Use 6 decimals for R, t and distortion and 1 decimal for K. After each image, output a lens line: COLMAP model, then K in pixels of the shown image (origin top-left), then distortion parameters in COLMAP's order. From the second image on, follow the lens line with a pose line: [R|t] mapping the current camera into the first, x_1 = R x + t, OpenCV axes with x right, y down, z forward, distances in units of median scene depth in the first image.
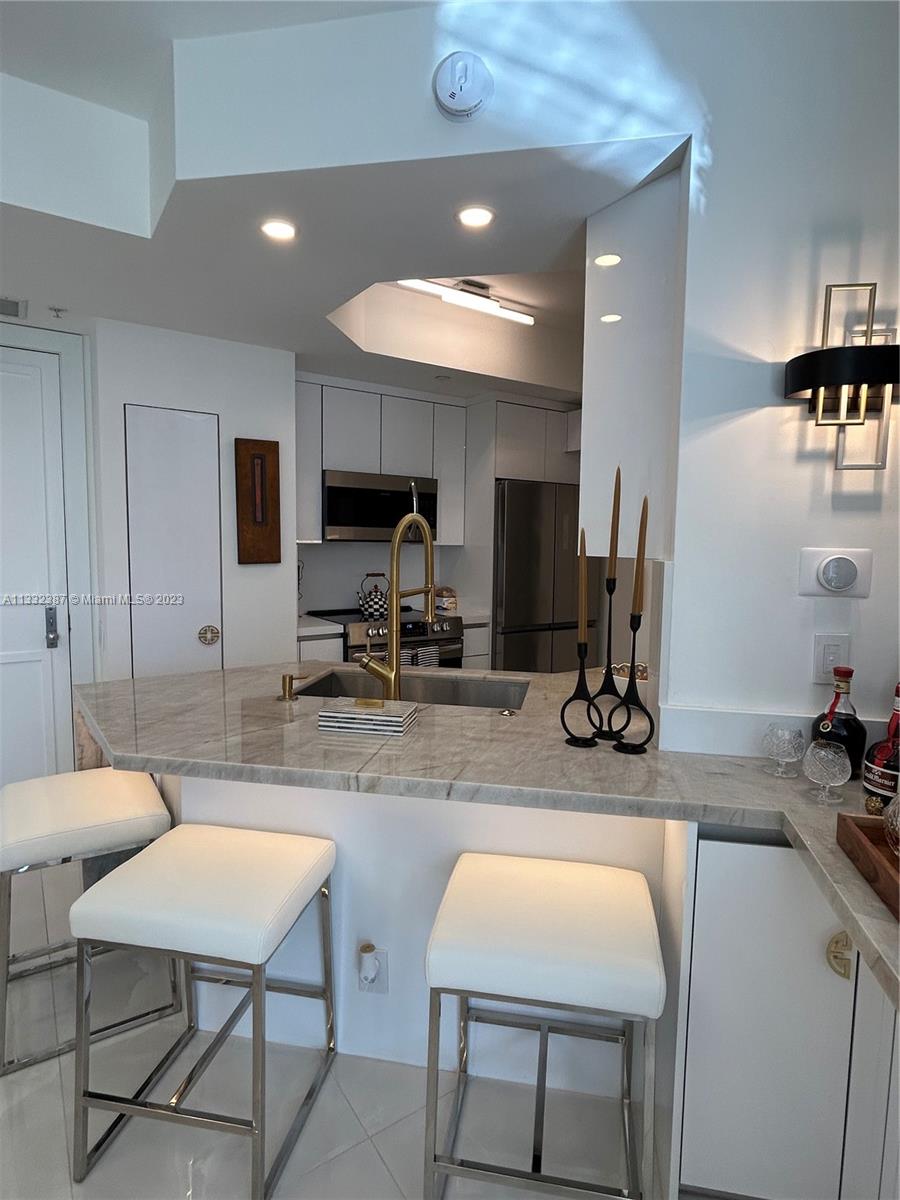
lens RADIAL K [[643.9, 0, 454.6], [0, 643.9, 596.3], [0, 0, 1]] dist [0.005556, 0.000189]
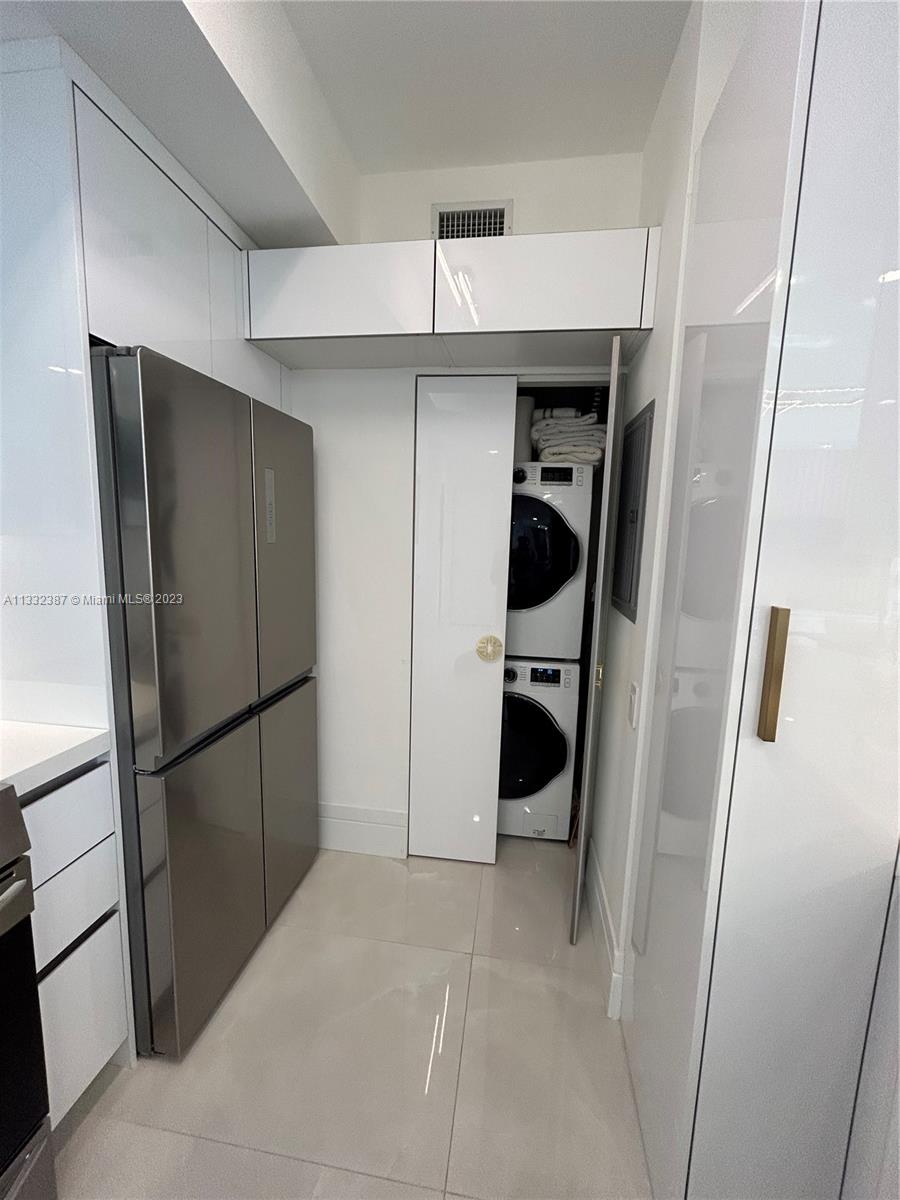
lens RADIAL K [[487.2, 0, 452.4], [0, 487.2, 596.9], [0, 0, 1]] dist [0.002229, 0.000203]
pose [[0.677667, -0.095478, 0.729145, -0.008563], [0.051326, 0.995258, 0.082622, -0.074260], [-0.733576, -0.018566, 0.679354, 0.855807]]
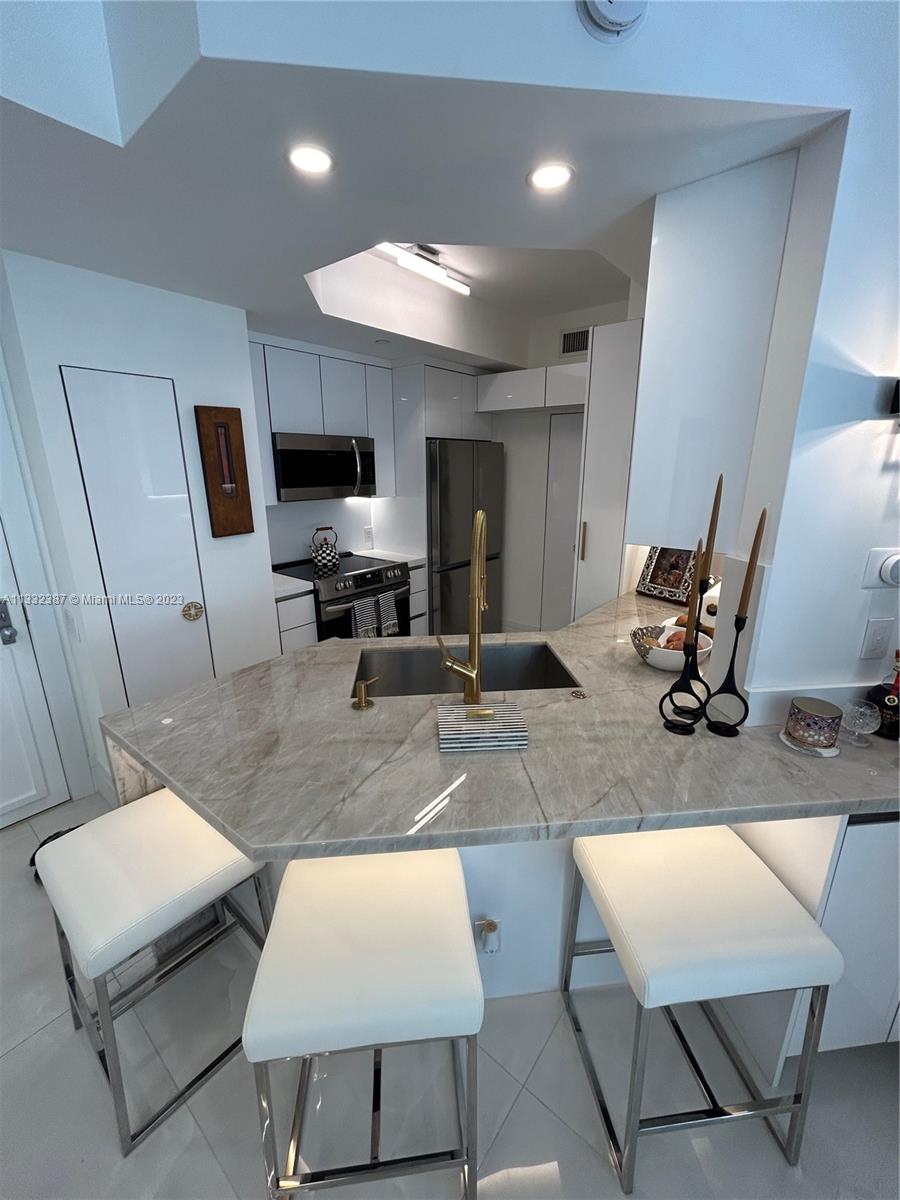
lens RADIAL K [[482.5, 0, 451.0], [0, 482.5, 594.0], [0, 0, 1]] dist [-0.007885, 0.009003]
pose [[0.958240, -0.093217, 0.270347, -0.187574], [0.043724, 0.982023, 0.183626, -0.083150], [-0.282604, -0.164137, 0.945089, 0.172508]]
